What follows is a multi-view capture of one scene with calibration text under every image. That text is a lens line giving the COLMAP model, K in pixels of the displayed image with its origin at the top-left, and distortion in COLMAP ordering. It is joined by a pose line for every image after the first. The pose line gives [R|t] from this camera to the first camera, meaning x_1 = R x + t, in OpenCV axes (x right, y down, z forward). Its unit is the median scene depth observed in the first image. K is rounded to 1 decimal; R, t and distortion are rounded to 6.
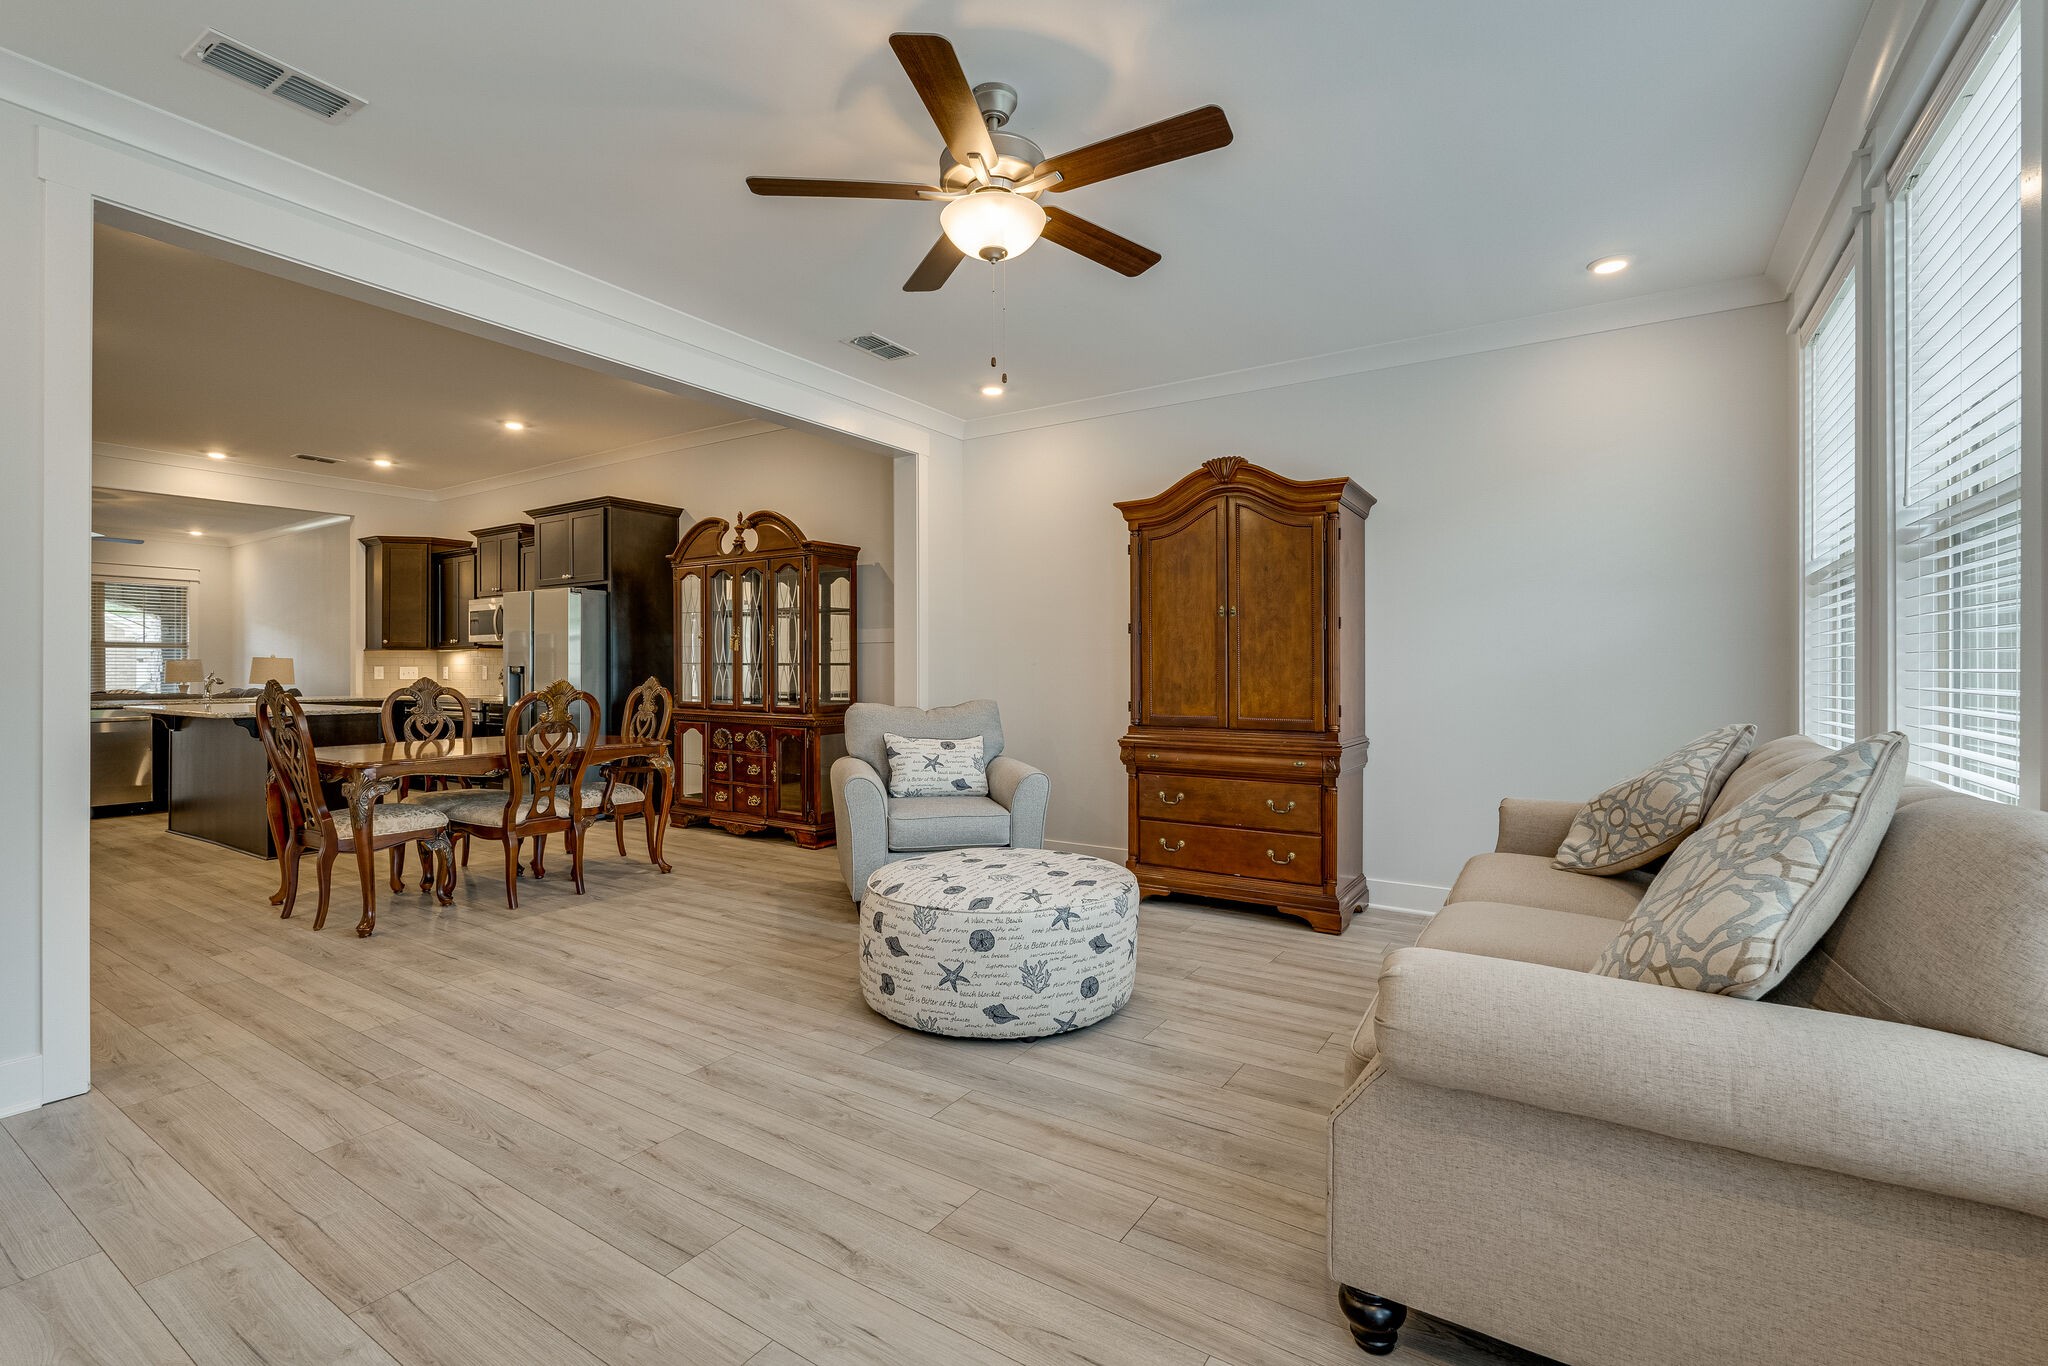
lens RADIAL K [[910.8, 0, 1000.6], [0, 910.8, 656.5], [0, 0, 1]] dist [-0.003301, 0.001058]
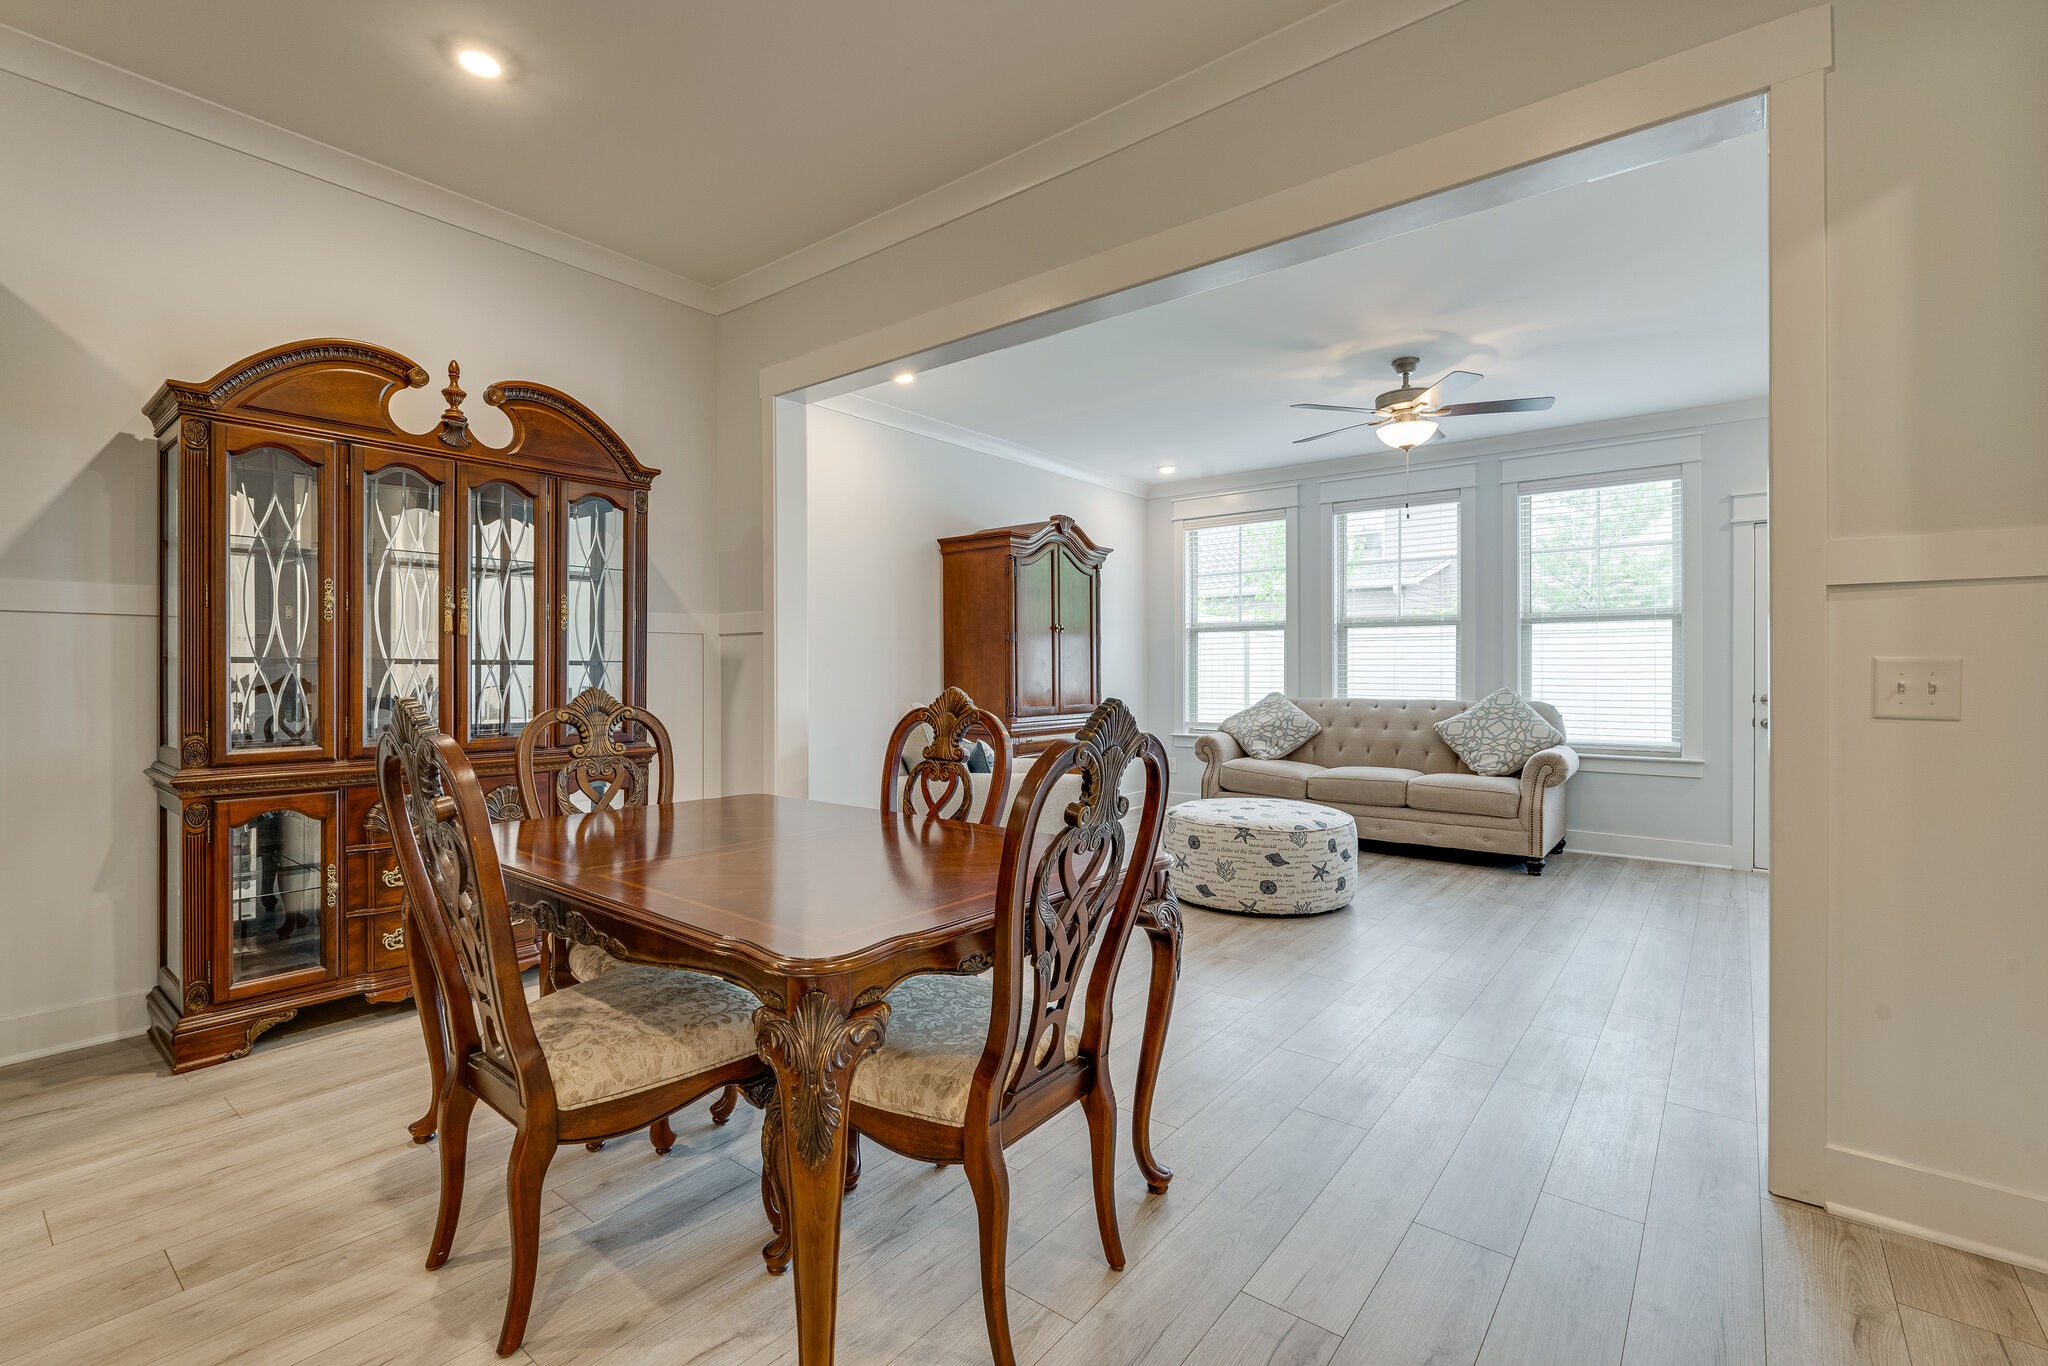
lens RADIAL K [[910.8, 0, 1016.3], [0, 910.8, 677.5], [0, 0, 1]] dist [-0.003301, 0.001058]
pose [[0.090757, -0.011850, 0.995803, -0.946040], [-0.013824, 0.999818, 0.013157, 0.006363], [-0.995777, -0.014960, 0.090577, 0.802762]]
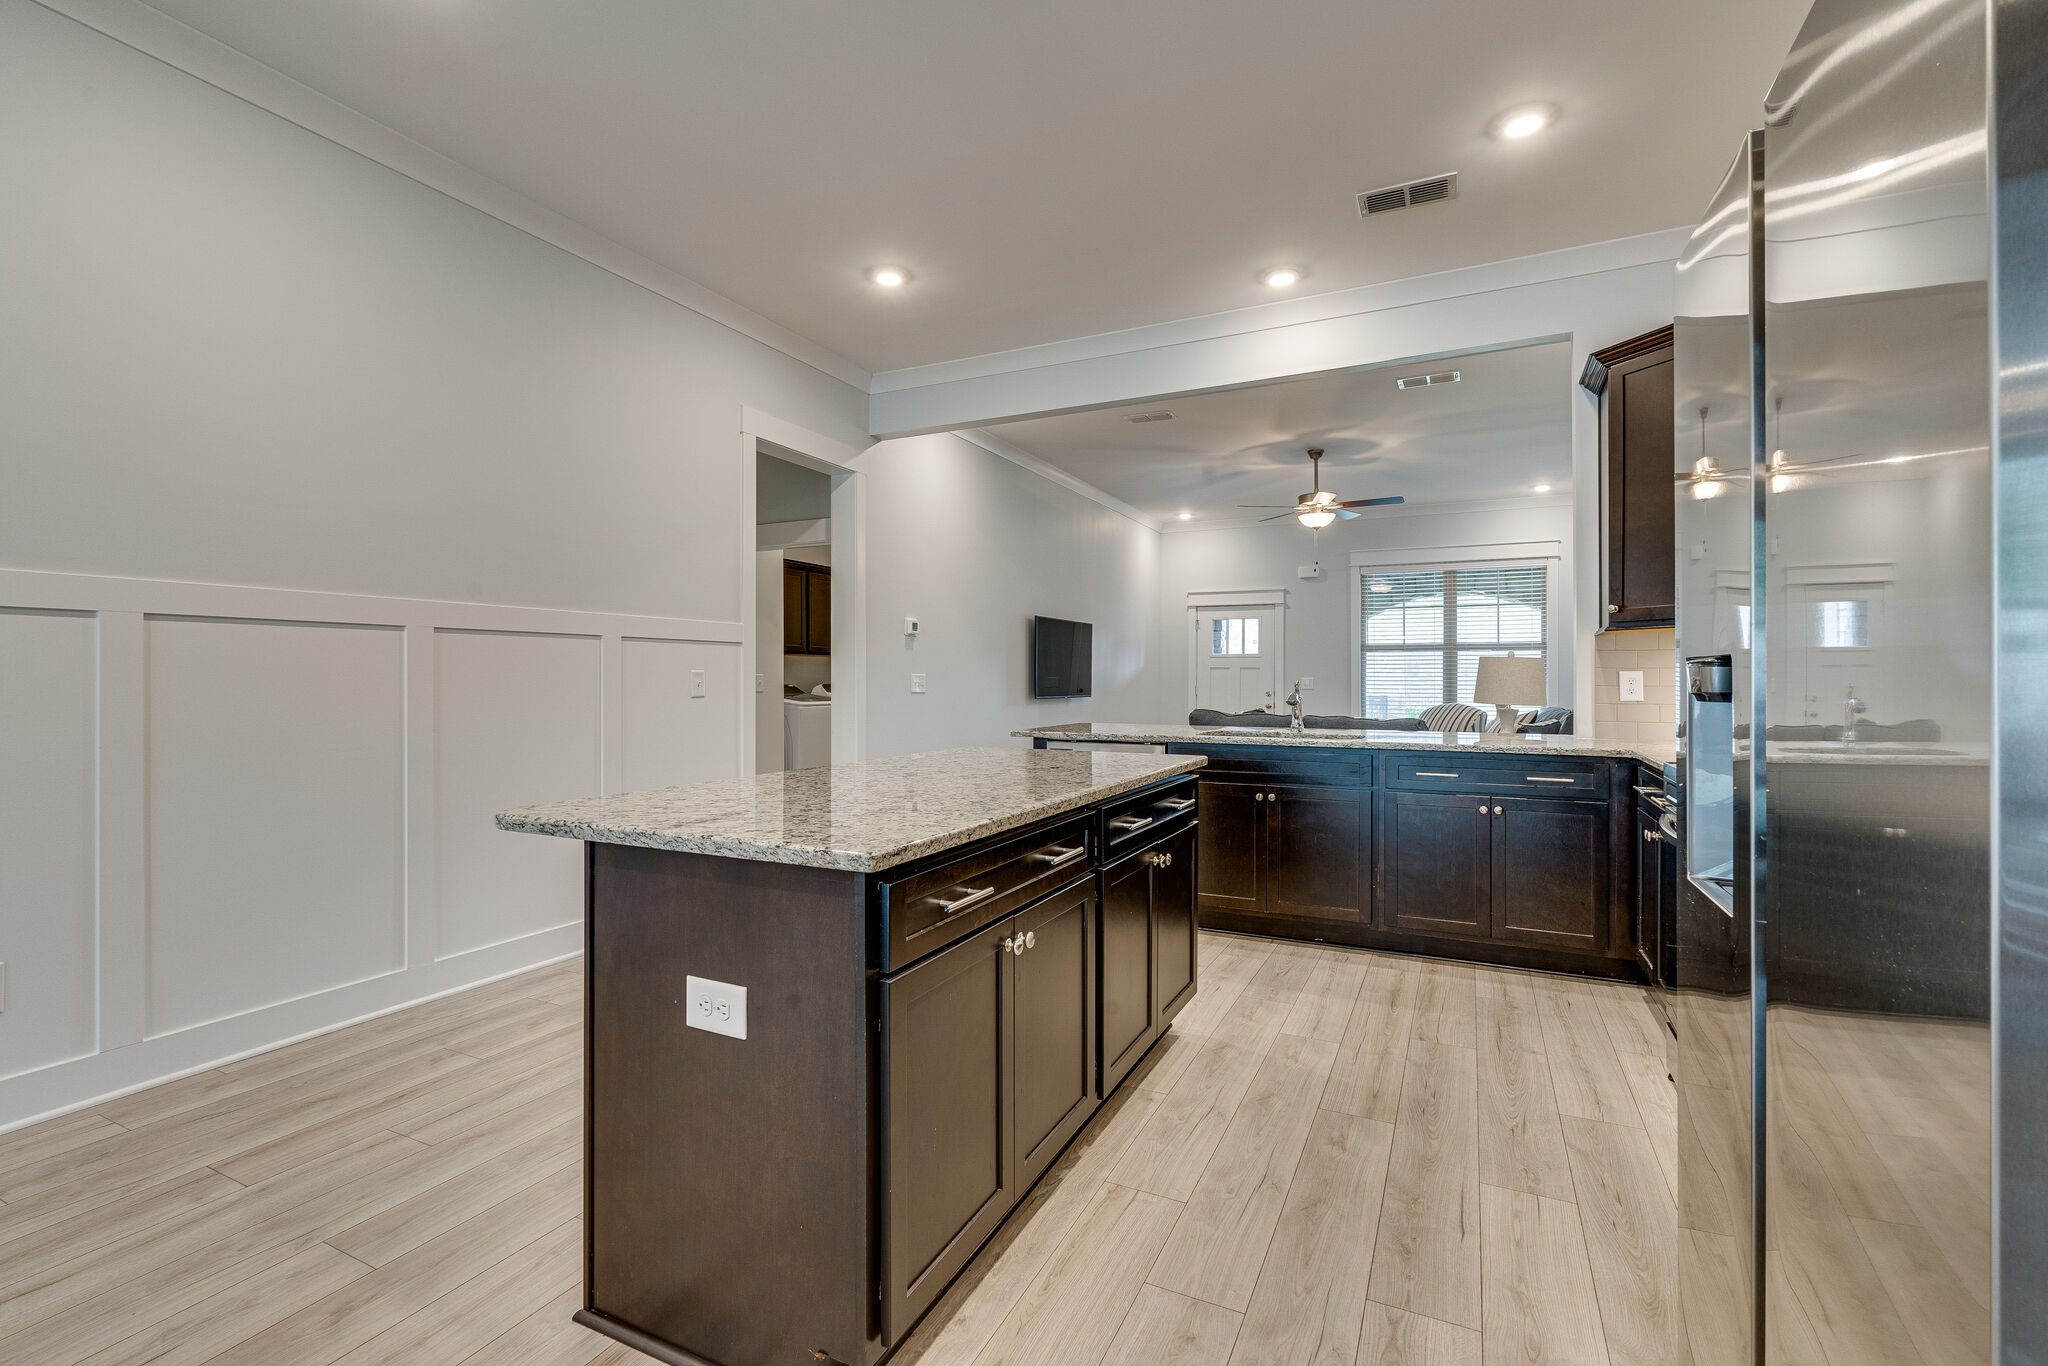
lens RADIAL K [[910.8, 0, 1005.6], [0, 910.8, 682.3], [0, 0, 1]] dist [-0.003301, 0.001058]
pose [[0.112660, 0.002765, -0.993630, -0.532337], [0.017456, 0.999836, 0.004762, 0.017092], [0.993480, -0.017881, 0.112593, 1.204762]]
